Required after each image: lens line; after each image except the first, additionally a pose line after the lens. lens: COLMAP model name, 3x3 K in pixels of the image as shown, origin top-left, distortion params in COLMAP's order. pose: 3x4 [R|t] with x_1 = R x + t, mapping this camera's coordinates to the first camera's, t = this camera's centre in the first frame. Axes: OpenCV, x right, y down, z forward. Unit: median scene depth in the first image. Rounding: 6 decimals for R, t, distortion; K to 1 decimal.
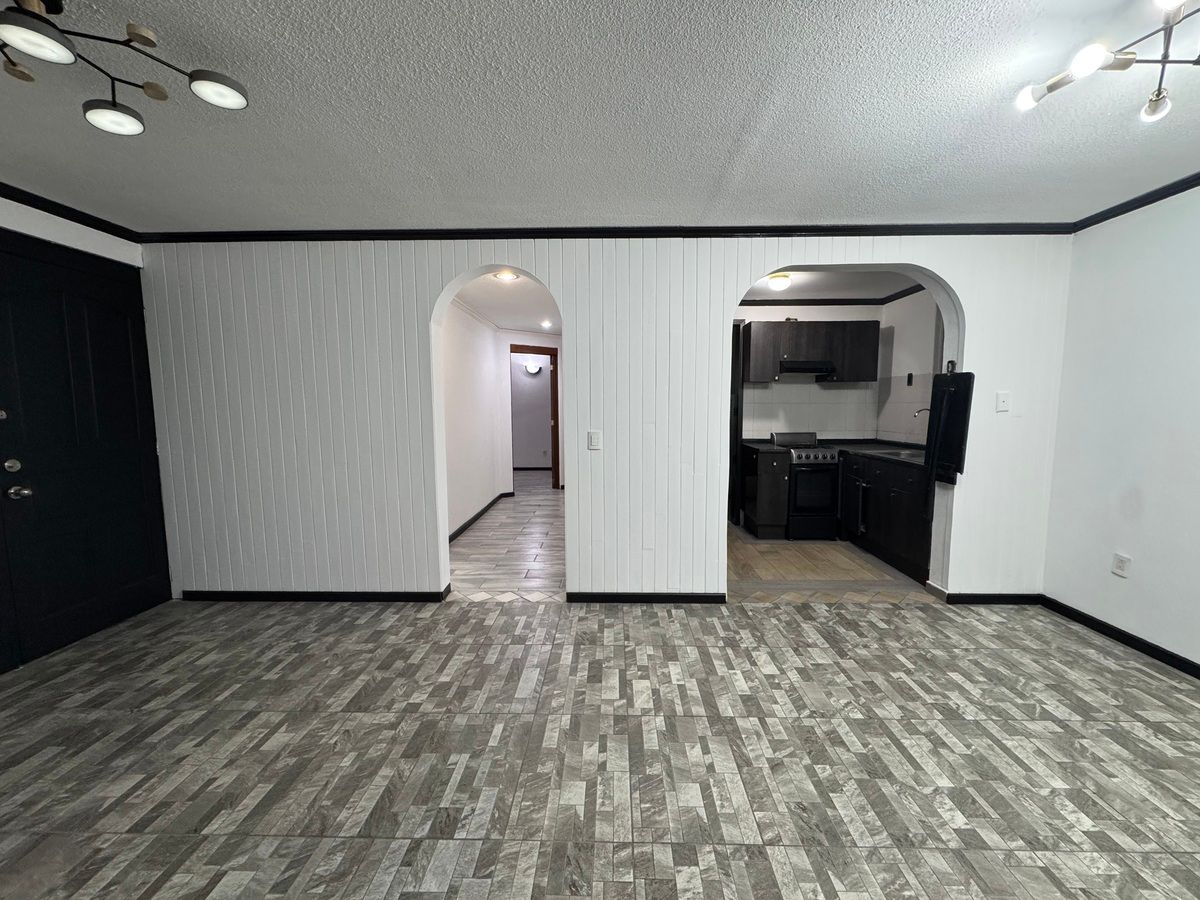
lens RADIAL K [[480.6, 0, 597.1], [0, 480.6, 451.7], [0, 0, 1]] dist [0.000904, -0.001019]
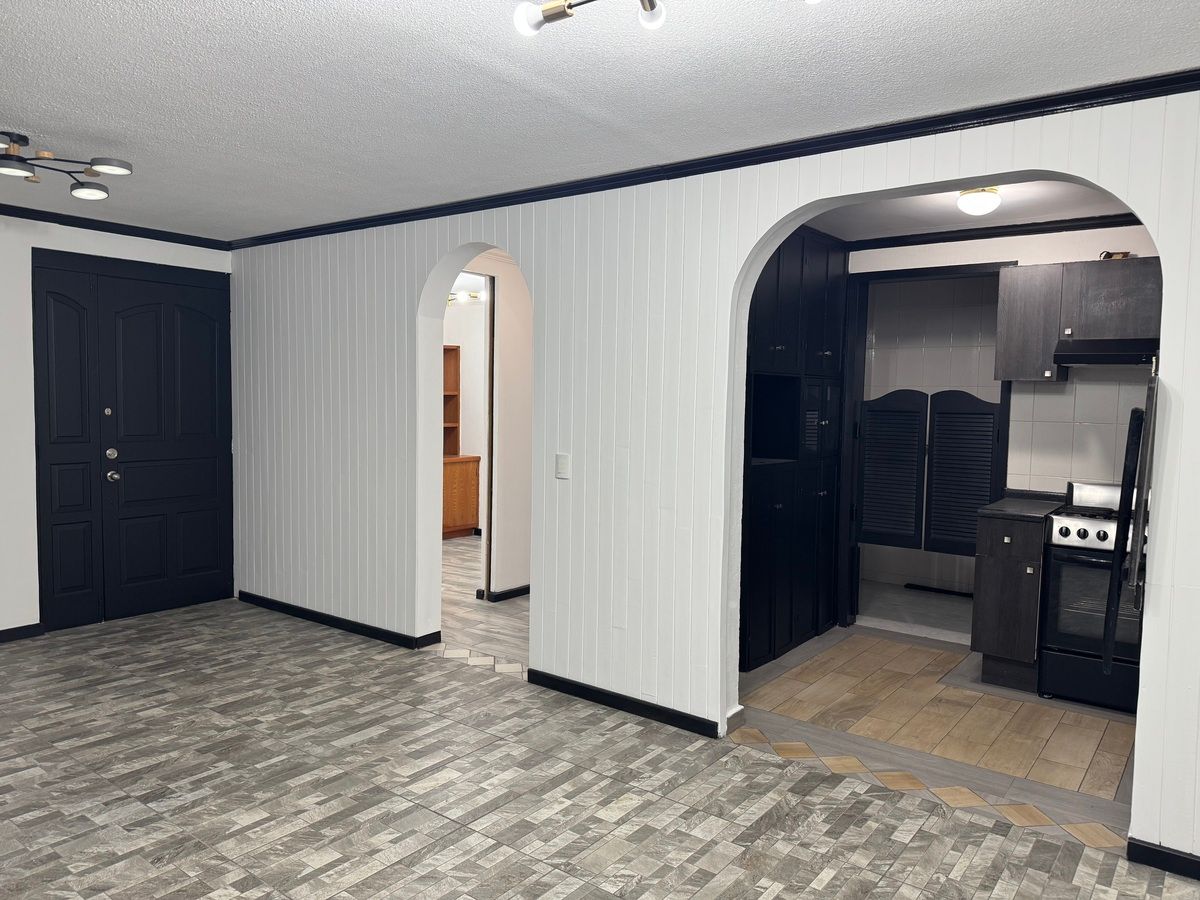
lens RADIAL K [[844.0, 0, 577.5], [0, 844.0, 444.7], [0, 0, 1]] dist [0.035800, -0.047963]
pose [[0.804198, 0.052848, -0.592007, 0.978520], [-0.077483, 0.996861, -0.016266, -0.048582], [0.589289, 0.058952, 0.805768, -0.033950]]
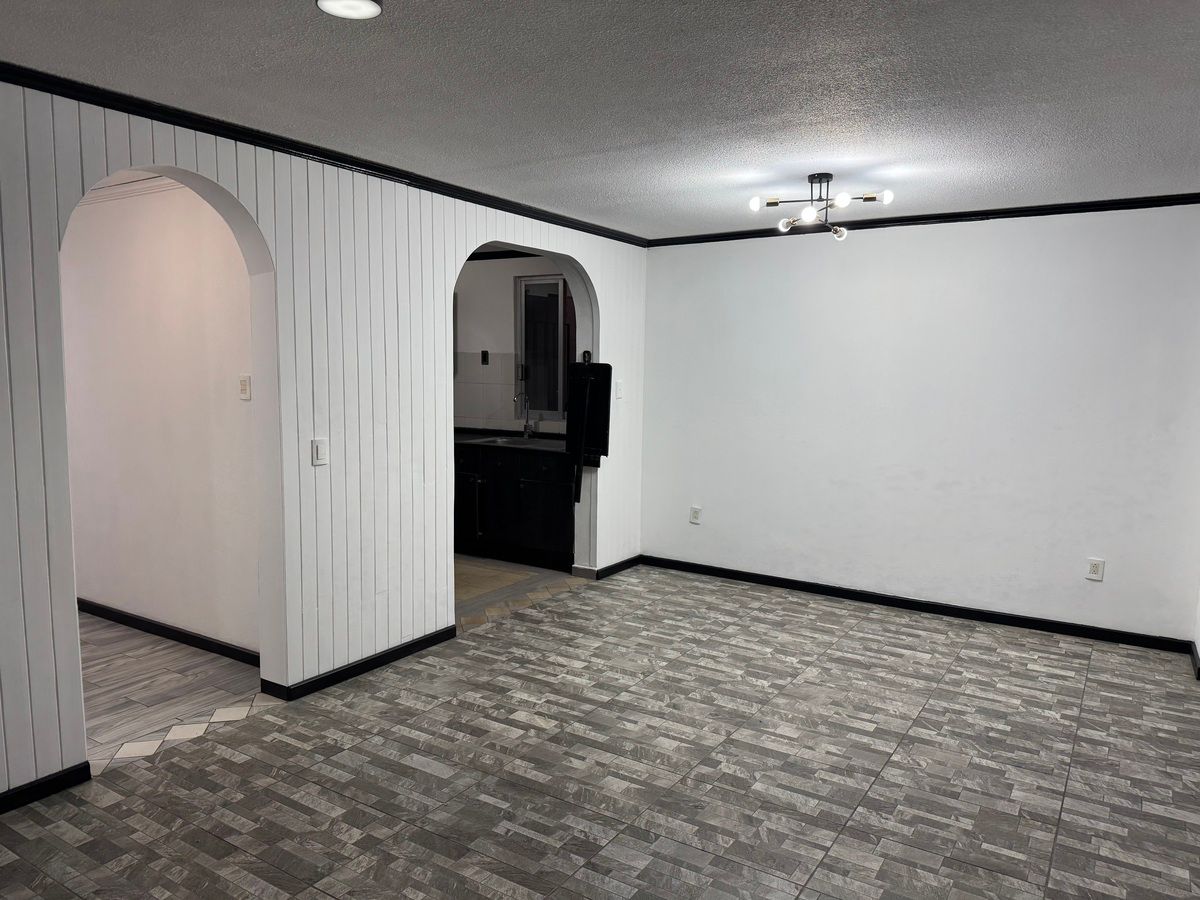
lens RADIAL K [[844.0, 0, 598.3], [0, 844.0, 445.8], [0, 0, 1]] dist [0.035800, -0.047963]
pose [[0.520741, -0.075327, 0.850385, -1.059482], [0.070762, 0.996481, 0.044937, -0.078470], [-0.850777, 0.036775, 0.524238, 0.015815]]
